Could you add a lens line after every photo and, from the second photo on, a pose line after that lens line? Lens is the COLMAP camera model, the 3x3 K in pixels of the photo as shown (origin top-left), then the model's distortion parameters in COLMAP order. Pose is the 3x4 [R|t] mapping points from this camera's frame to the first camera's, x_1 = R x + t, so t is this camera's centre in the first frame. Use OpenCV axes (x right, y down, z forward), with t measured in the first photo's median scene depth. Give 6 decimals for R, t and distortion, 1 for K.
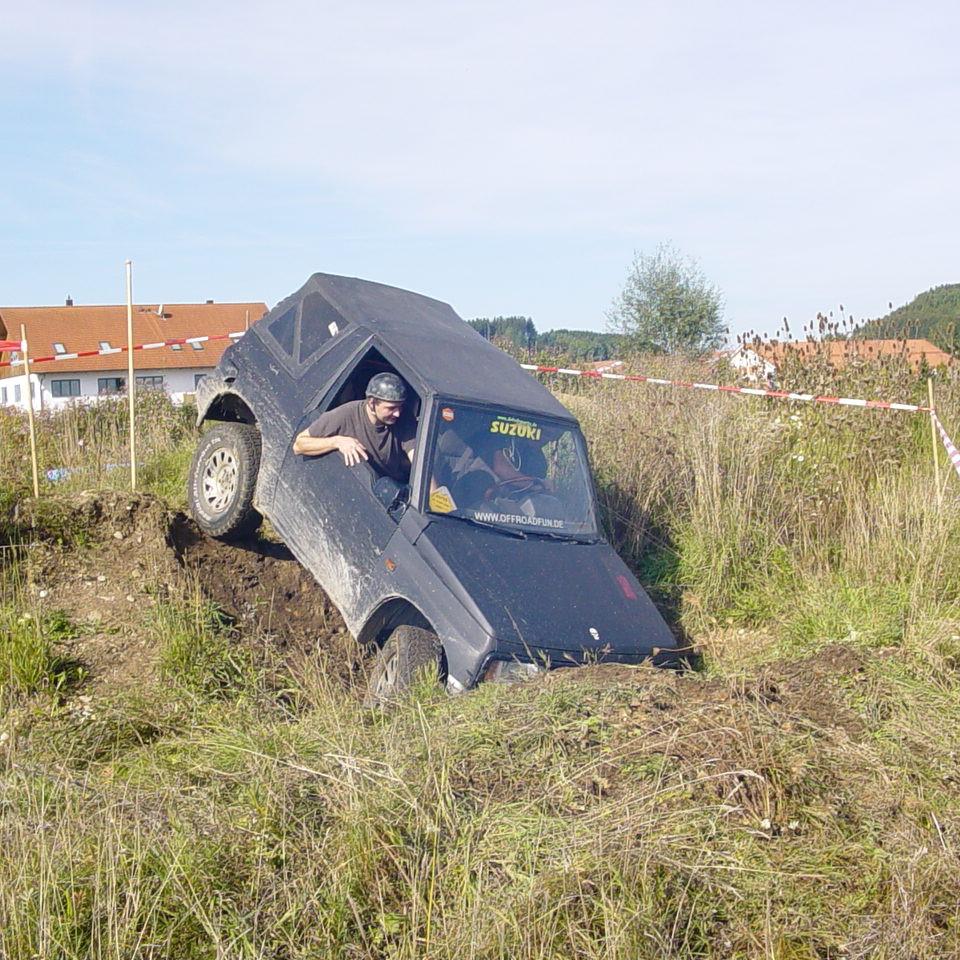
lens RADIAL K [[1576.5, 0, 493.9], [0, 1576.5, 478.3], [0, 0, 1]] dist [-0.189221, 0.192491]
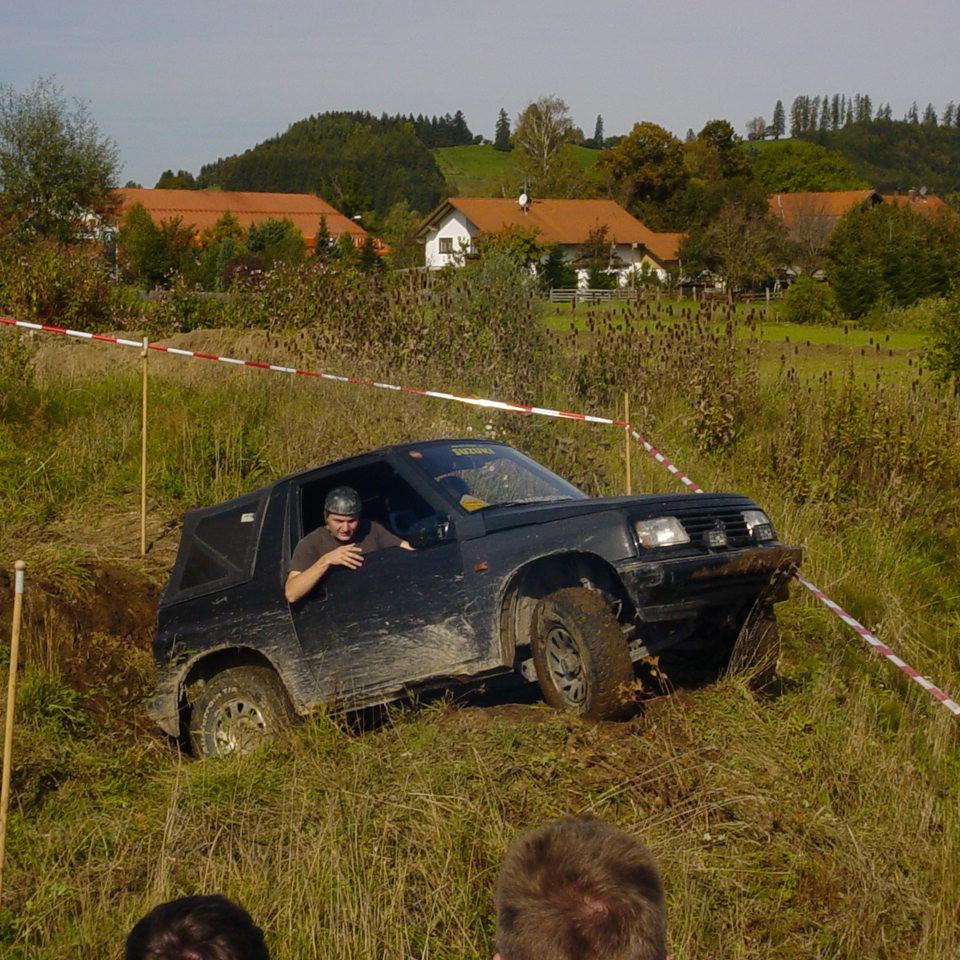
lens RADIAL K [[2222.6, 0, 499.9], [0, 2222.6, 480.9], [0, 0, 1]] dist [-0.037628, 0.425356]
pose [[0.934135, 0.017617, 0.356484, -0.363735], [-0.035009, 0.998487, 0.042395, -0.080322], [-0.355198, -0.052082, 0.933339, -0.356390]]
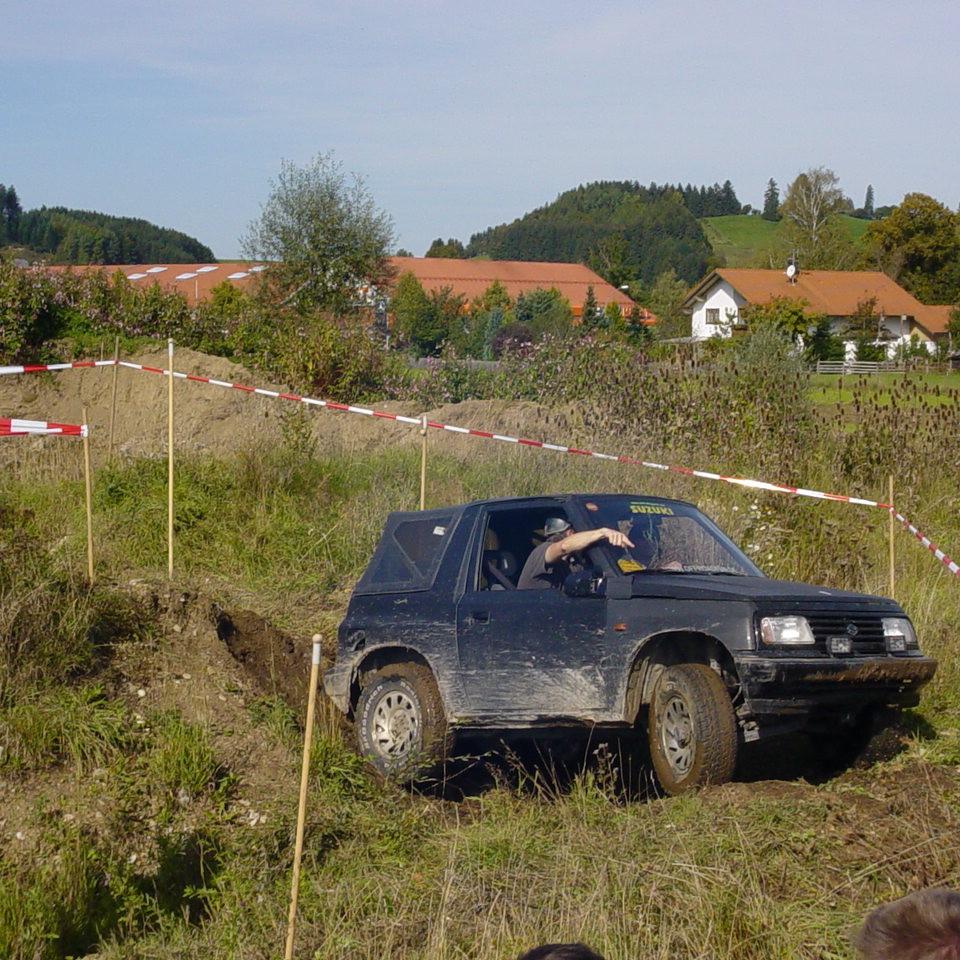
lens RADIAL K [[2222.6, 0, 499.9], [0, 2222.6, 480.9], [0, 0, 1]] dist [-0.037628, 0.425356]
pose [[0.969030, 0.044013, 0.242990, -0.382710], [-0.049555, 0.998631, 0.016741, -0.088884], [-0.241920, -0.028264, 0.969884, -0.402026]]
